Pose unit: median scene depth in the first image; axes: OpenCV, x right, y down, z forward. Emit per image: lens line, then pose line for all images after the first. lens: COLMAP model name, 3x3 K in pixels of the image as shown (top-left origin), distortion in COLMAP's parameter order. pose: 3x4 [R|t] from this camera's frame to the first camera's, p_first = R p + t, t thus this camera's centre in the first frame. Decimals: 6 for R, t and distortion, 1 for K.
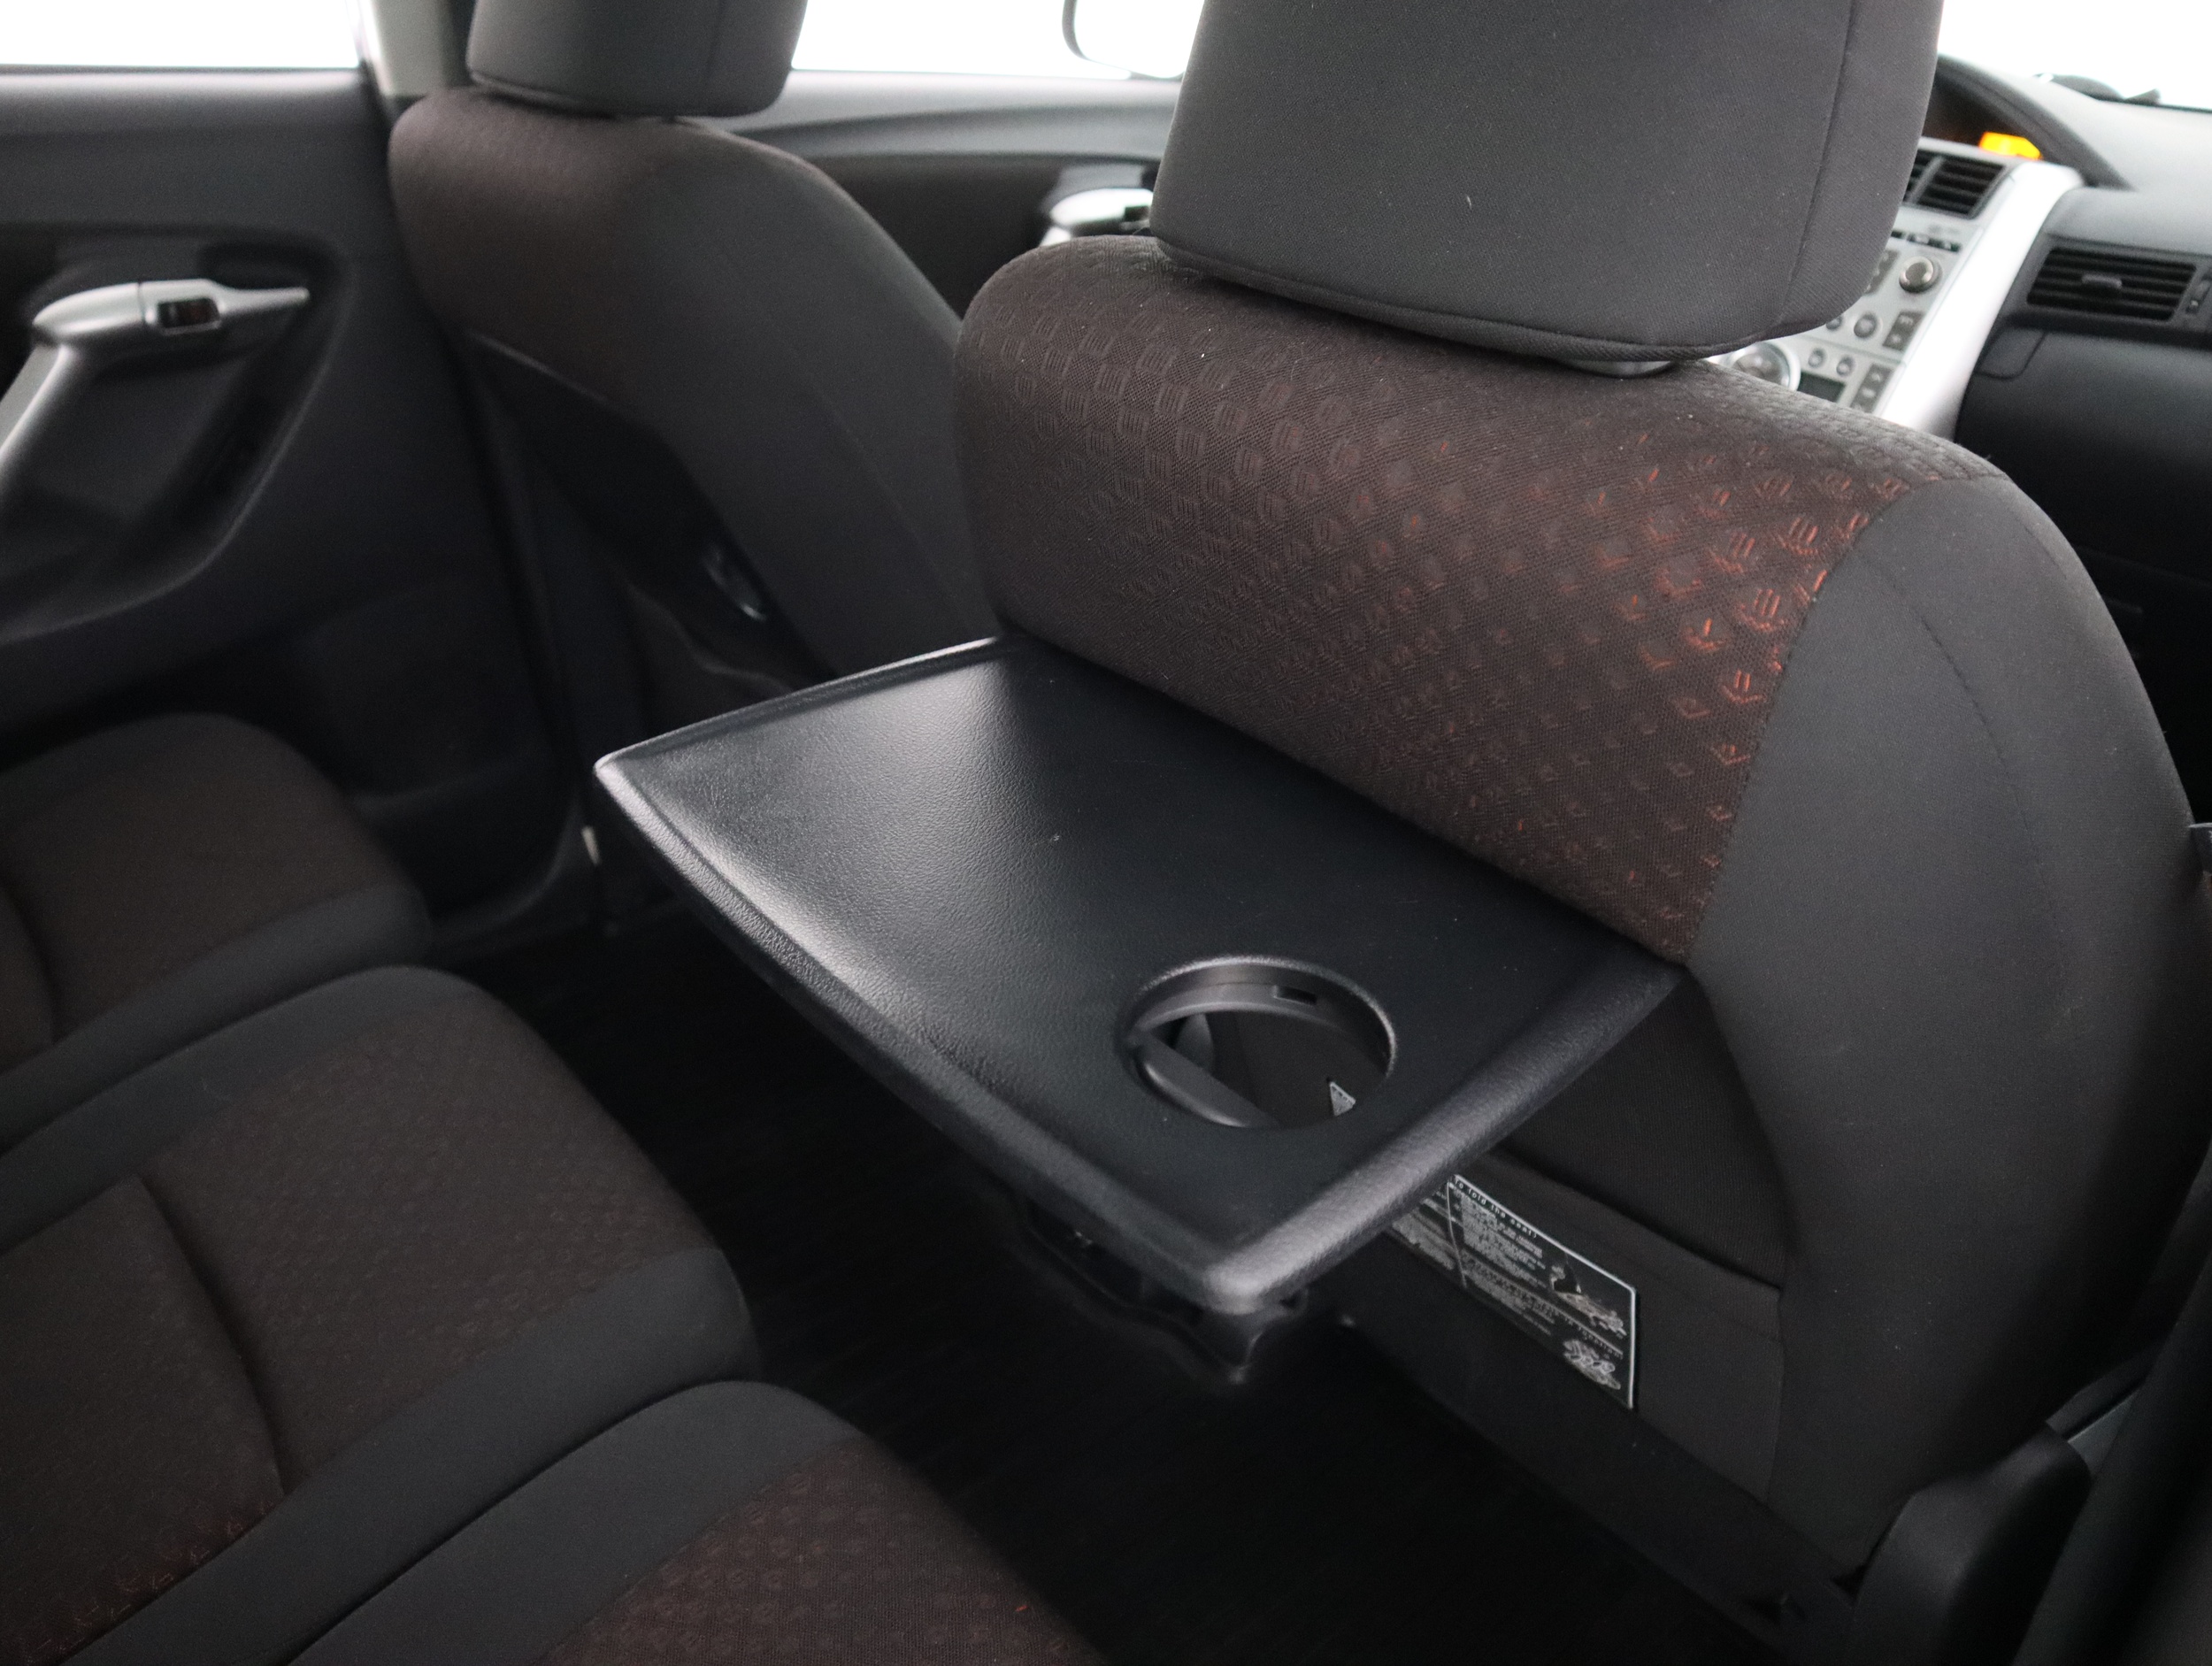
lens RADIAL K [[1725.2, 0, 1111.3], [0, 1725.2, 829.5], [0, 0, 1]] dist [-0.108045, 0.050151]
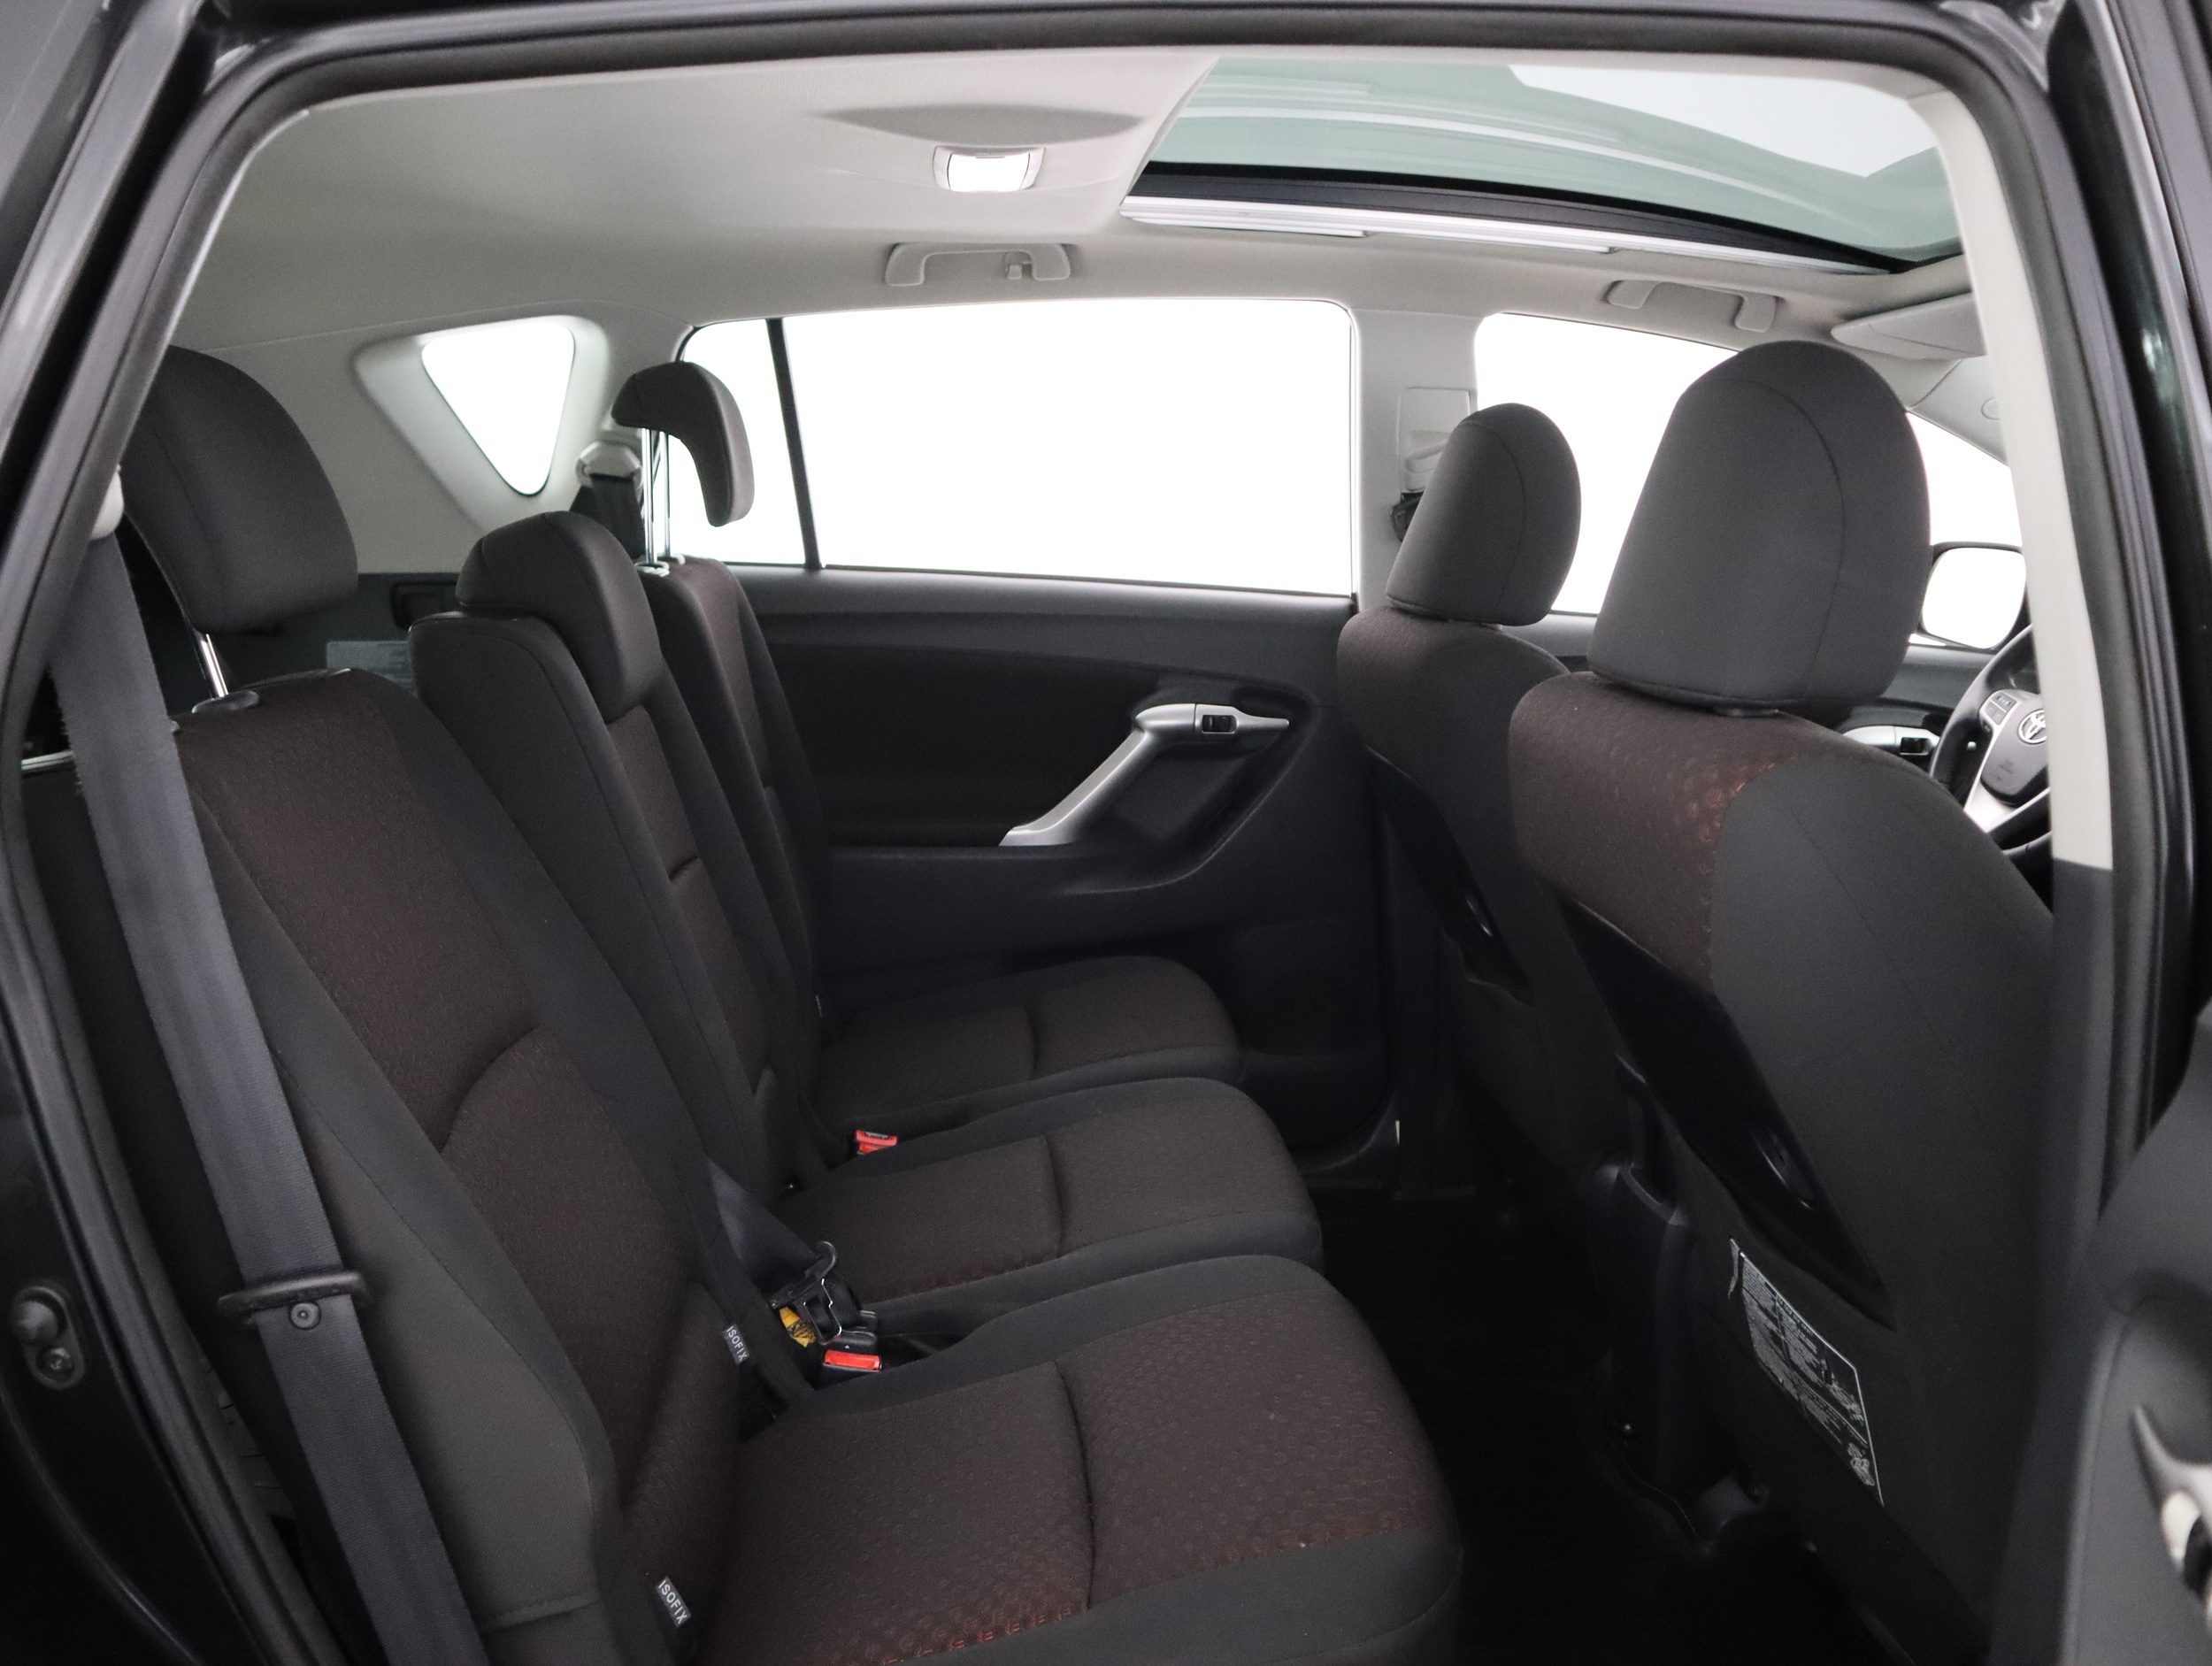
lens RADIAL K [[1725.2, 0, 1111.3], [0, 1725.2, 829.5], [0, 0, 1]] dist [-0.108045, 0.050151]
pose [[0.818707, 0.102926, -0.564911, 0.350232], [-0.277410, 0.932274, -0.232182, 0.223413], [0.502755, 0.346801, 0.791812, -0.392871]]
